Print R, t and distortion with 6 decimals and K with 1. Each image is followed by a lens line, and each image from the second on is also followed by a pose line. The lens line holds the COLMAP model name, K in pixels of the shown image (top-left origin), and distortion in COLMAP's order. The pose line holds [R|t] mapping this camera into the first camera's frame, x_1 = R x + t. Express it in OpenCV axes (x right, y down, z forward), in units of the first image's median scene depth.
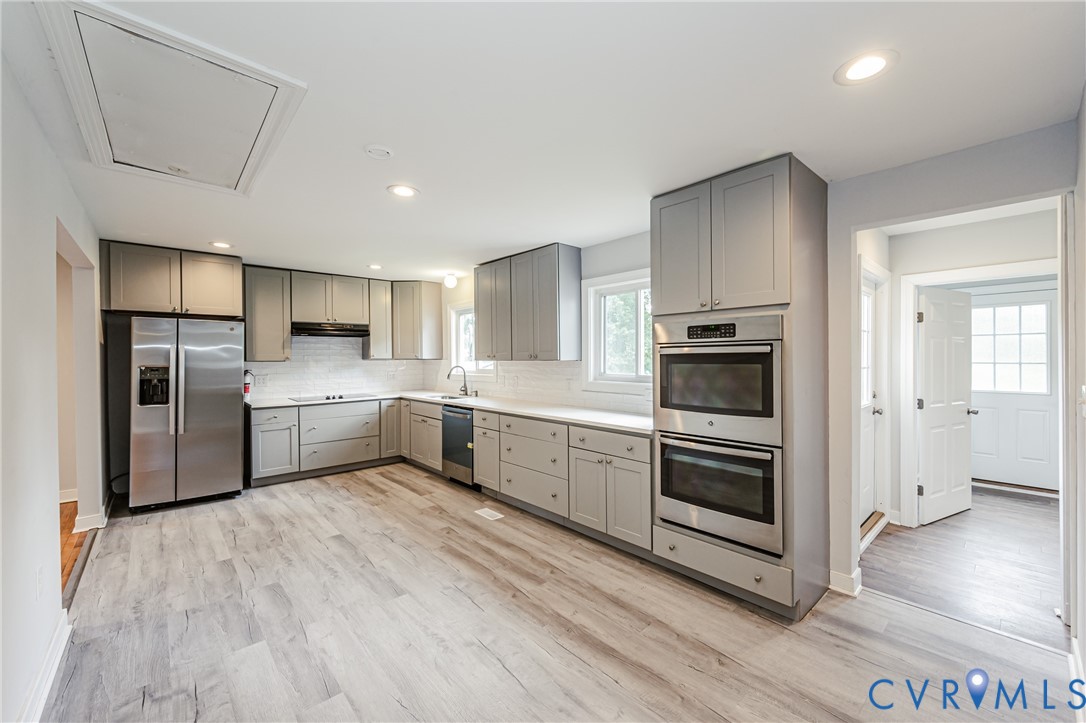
lens RADIAL K [[434.3, 0, 541.5], [0, 434.3, 358.1], [0, 0, 1]] dist [-0.000249, 0.000545]
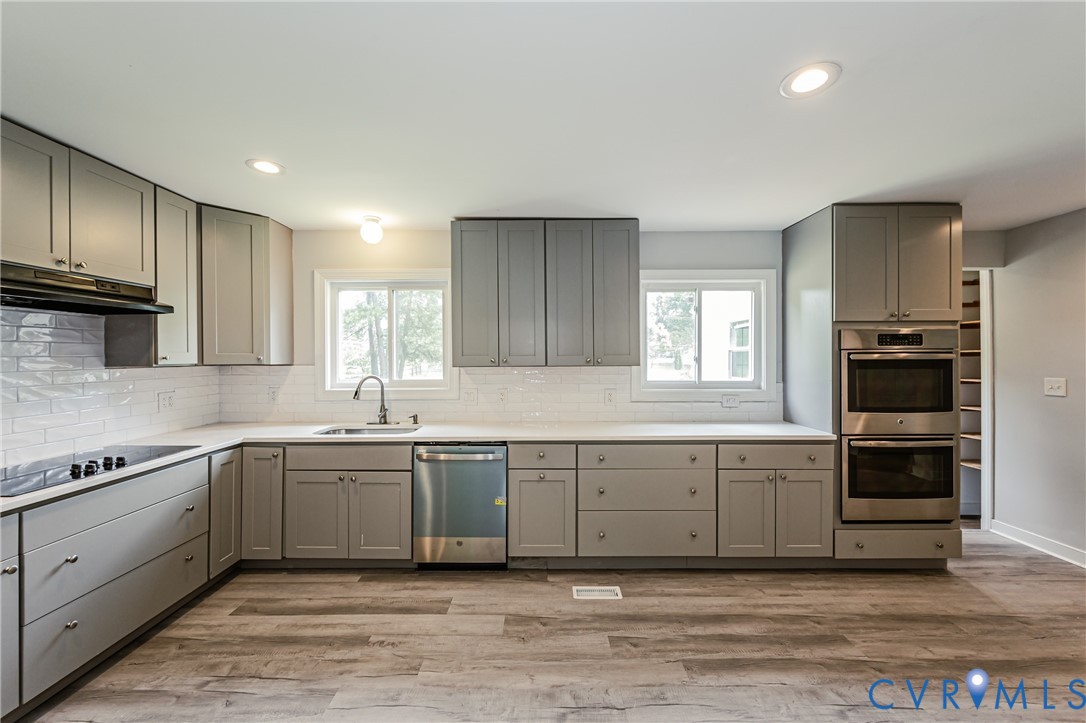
lens RADIAL K [[434.3, 0, 542.0], [0, 434.3, 358.0], [0, 0, 1]] dist [-0.000249, 0.000545]
pose [[0.665944, 0.005230, 0.745983, -0.679575], [-0.000223, 0.999977, -0.006812, -0.004137], [-0.746001, 0.004370, 0.665930, 0.602605]]
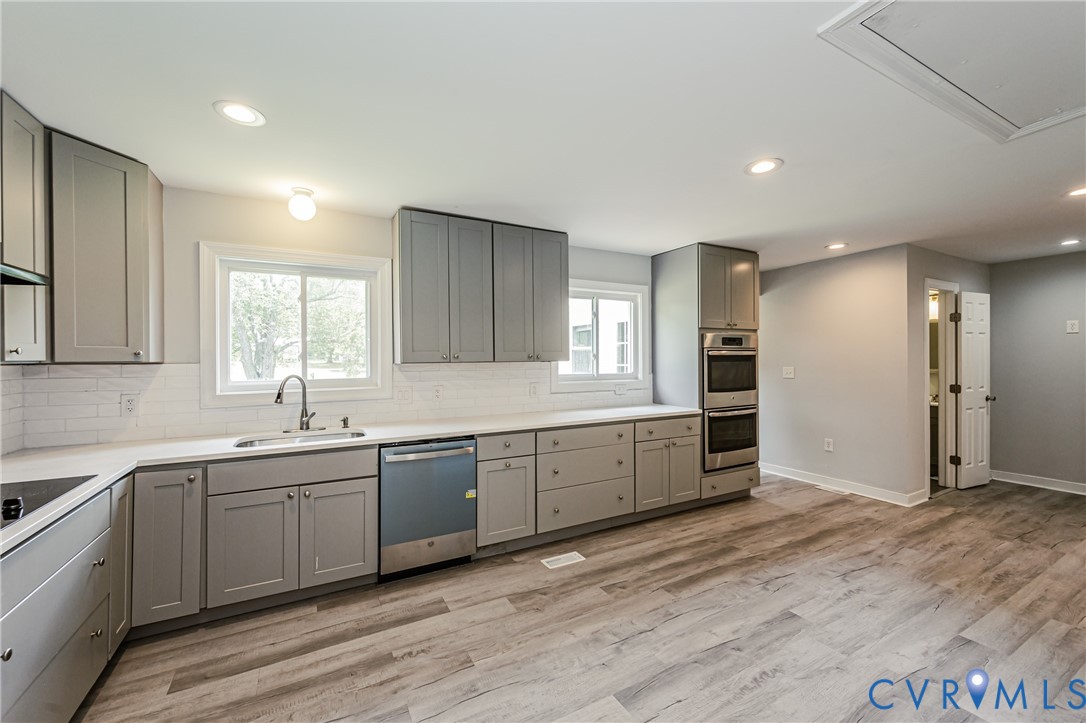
lens RADIAL K [[434.3, 0, 539.7], [0, 434.3, 356.7], [0, 0, 1]] dist [-0.000249, 0.000545]
pose [[0.230803, 0.008878, 0.972960, -0.874751], [0.006624, 0.999921, -0.010695, 0.005229], [-0.972978, 0.008913, 0.230726, 0.849757]]
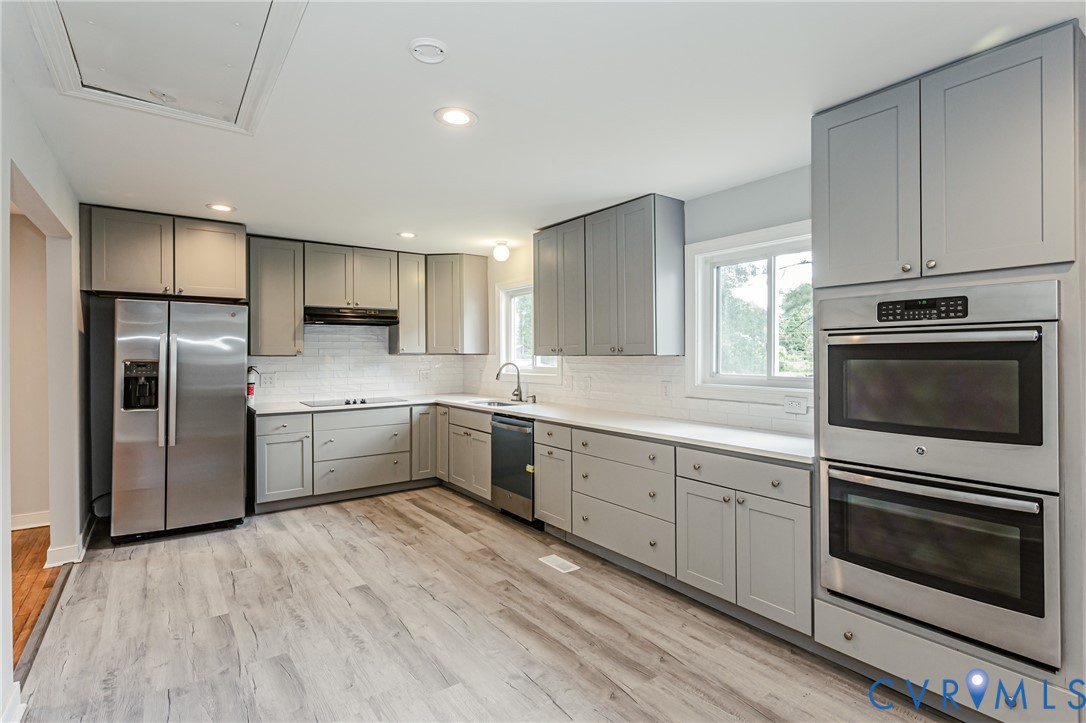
lens RADIAL K [[531.2, 0, 542.7], [0, 531.2, 353.0], [0, 0, 1]] dist [-0.001825, 0.001137]
pose [[0.995245, 0.003394, -0.097346, -0.060753], [-0.003812, 0.999984, -0.004106, 0.005707], [0.097330, 0.004458, 0.995242, 0.098710]]
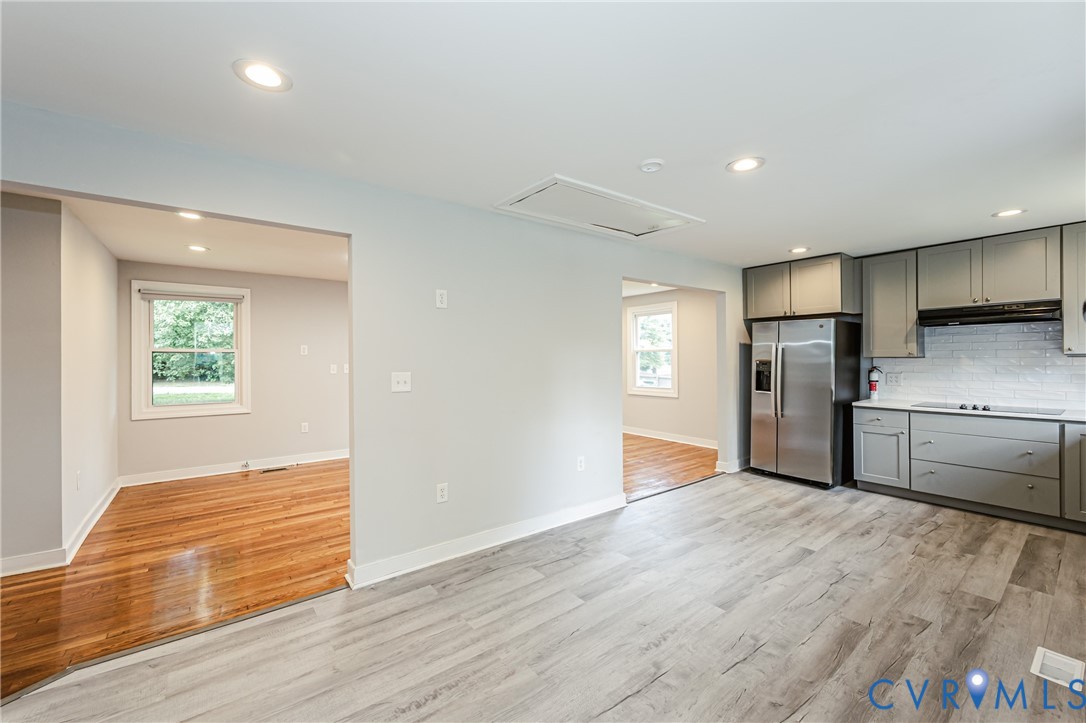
lens RADIAL K [[434.3, 0, 539.2], [0, 434.3, 358.8], [0, 0, 1]] dist [-0.000249, 0.000545]
pose [[-0.076847, 0.007672, -0.997013, 0.411140], [0.001782, 0.999970, 0.007557, 0.002536], [0.997041, -0.001196, -0.076859, 0.444902]]
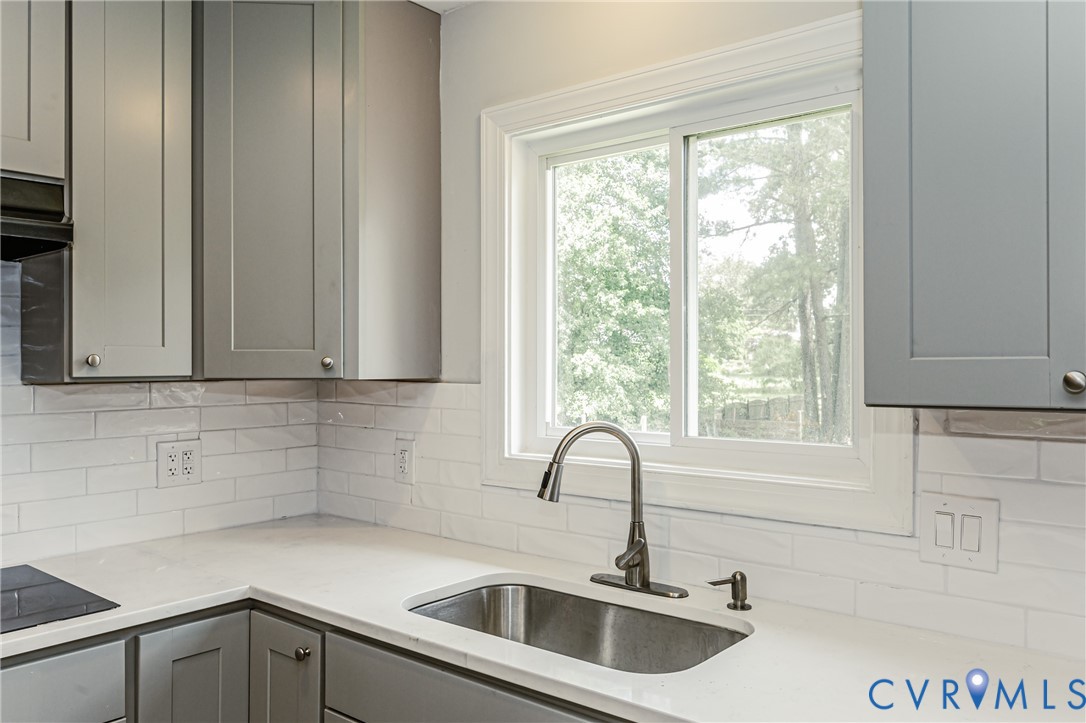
lens RADIAL K [[848.0, 0, 540.0], [0, 848.0, 352.8], [0, 0, 1]] dist [-0.006526, -0.002847]
pose [[0.988198, 0.010543, 0.152819, -0.380676], [-0.008304, 0.999849, -0.015283, -0.007704], [-0.152957, 0.013834, 0.988136, 0.929588]]
